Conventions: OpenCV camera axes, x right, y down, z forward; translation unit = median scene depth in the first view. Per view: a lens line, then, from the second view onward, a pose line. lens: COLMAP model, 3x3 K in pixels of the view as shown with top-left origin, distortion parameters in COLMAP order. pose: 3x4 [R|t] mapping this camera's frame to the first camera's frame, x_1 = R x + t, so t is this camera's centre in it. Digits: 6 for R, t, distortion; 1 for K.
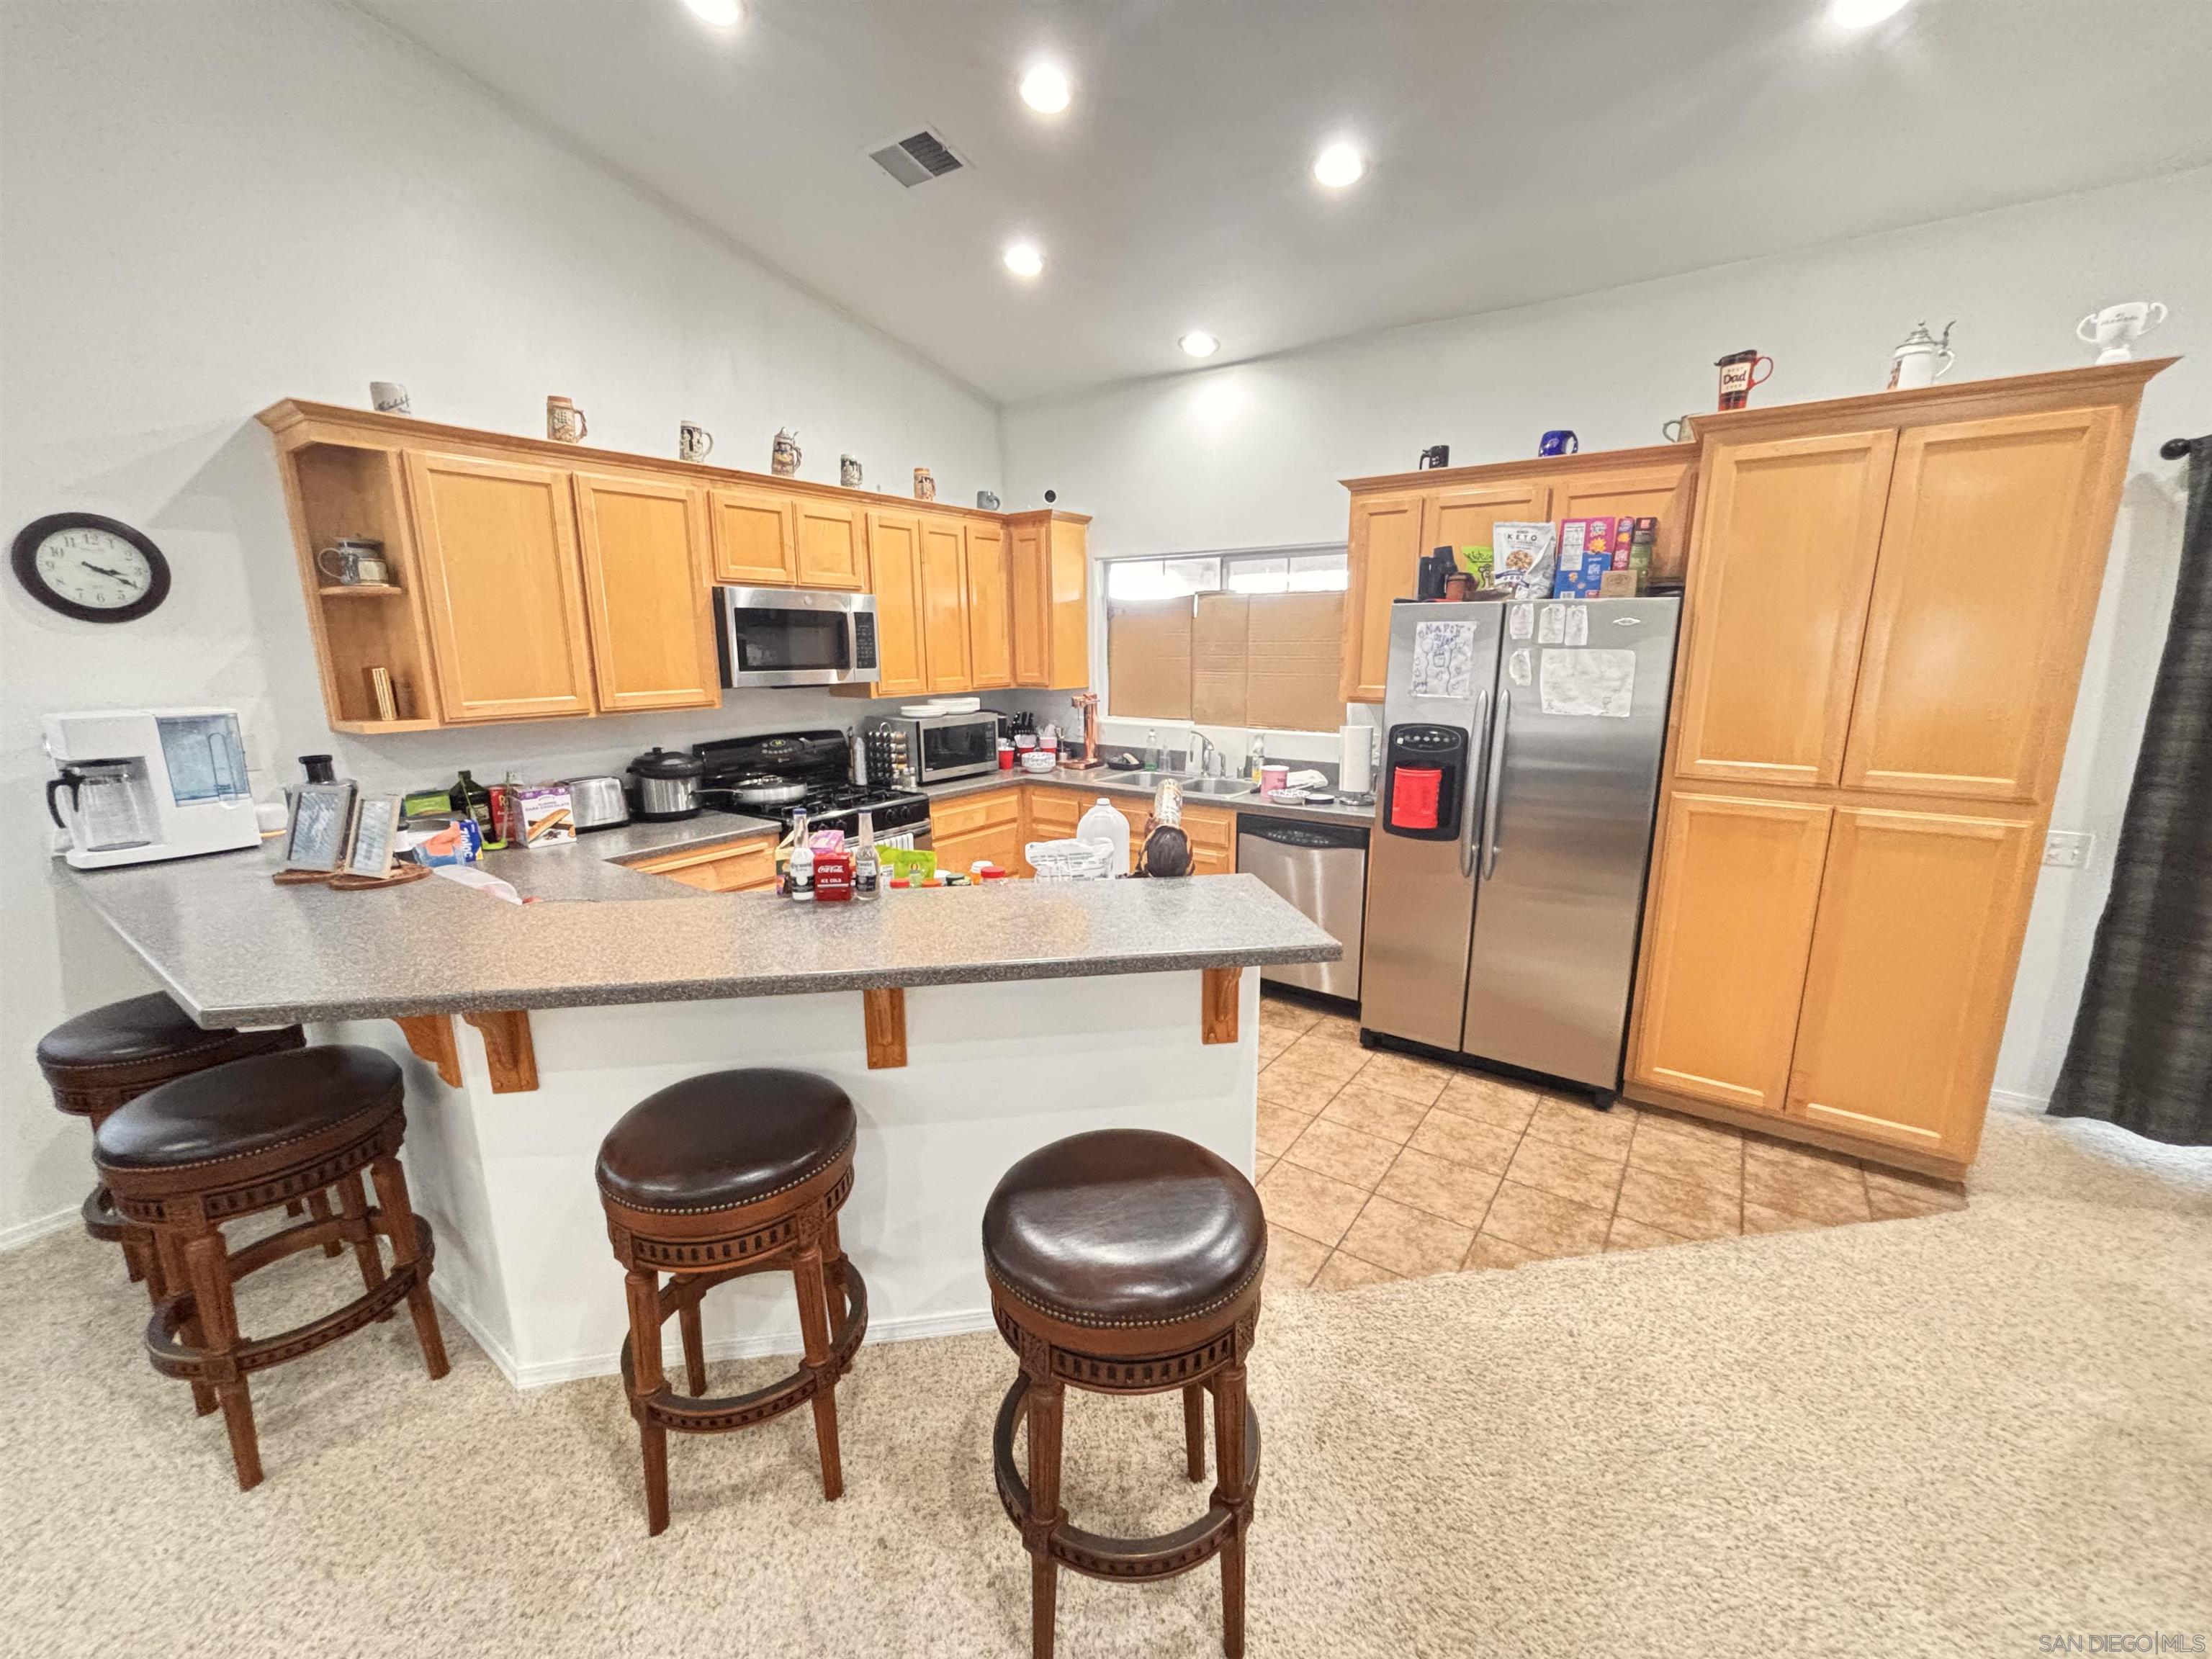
lens RADIAL K [[897.1, 0, 1107.5], [0, 897.1, 833.5], [0, 0, 1]] dist [-0.007696, 0.002081]
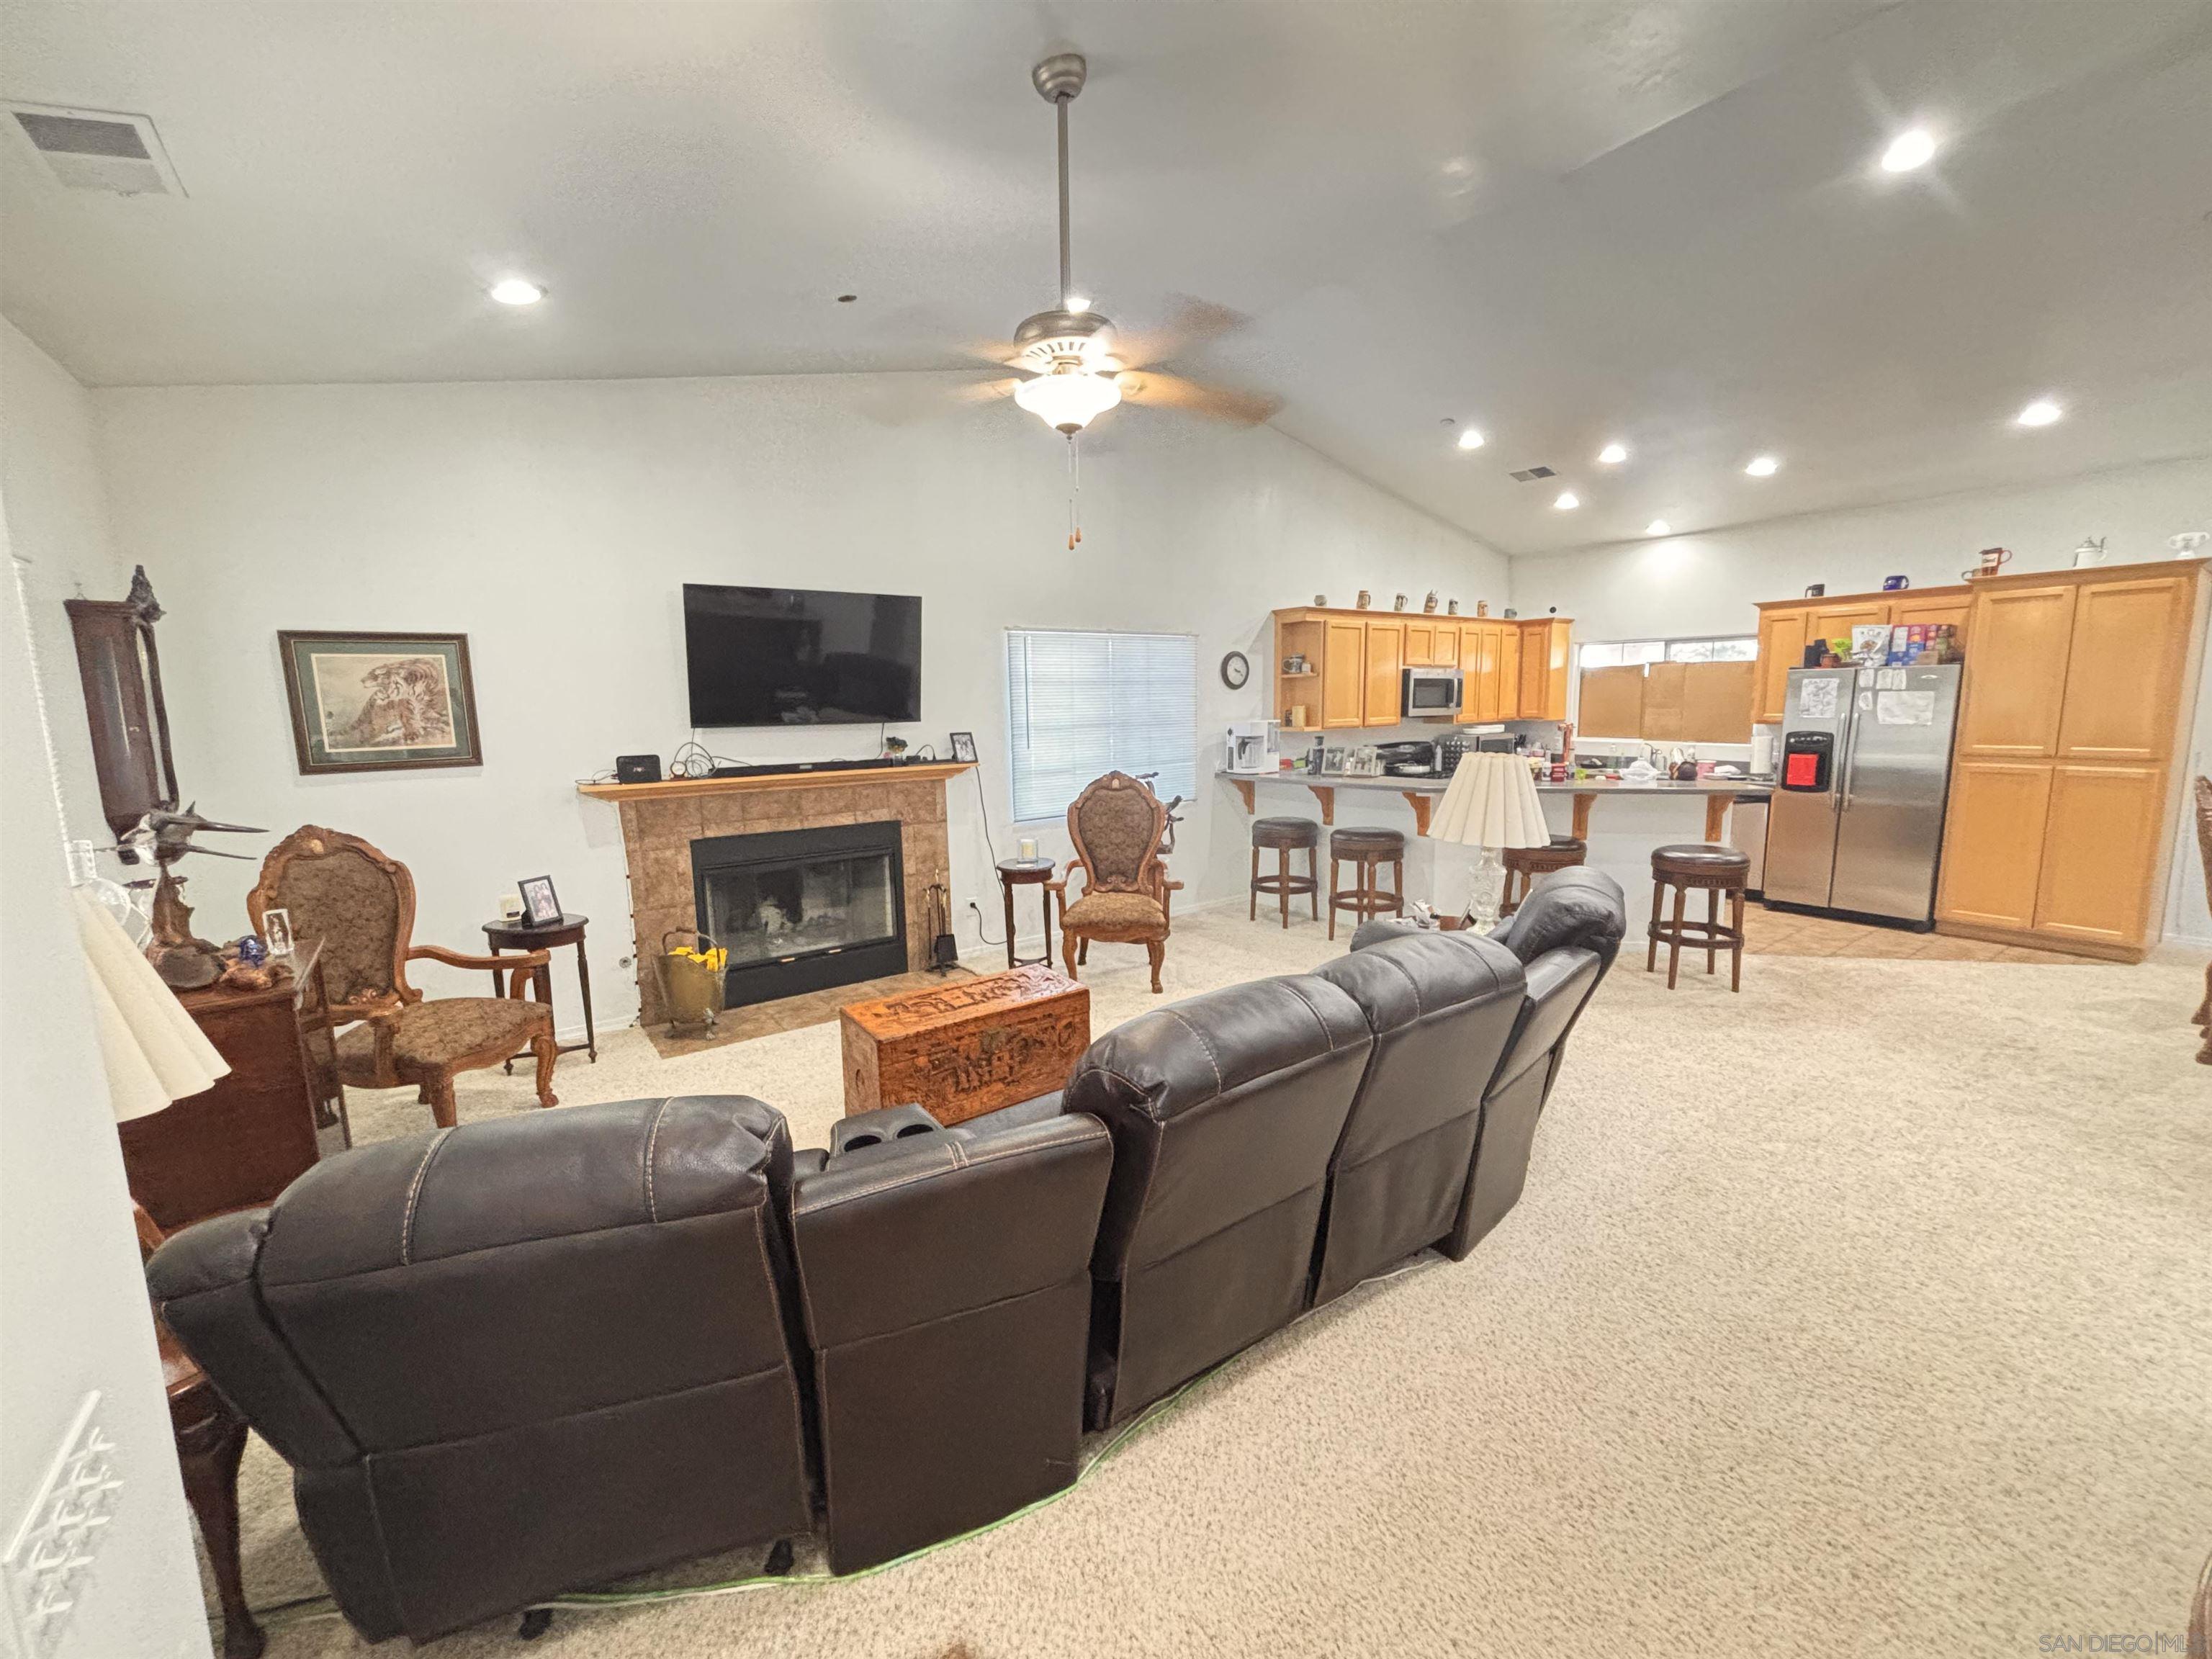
lens RADIAL K [[897.1, 0, 1093.3], [0, 897.1, 824.9], [0, 0, 1]] dist [-0.007696, 0.002081]
pose [[0.940487, 0.033890, -0.338135, -0.431788], [-0.056949, 0.996661, -0.058507, 0.277248], [0.335023, 0.074281, 0.939277, -1.296565]]
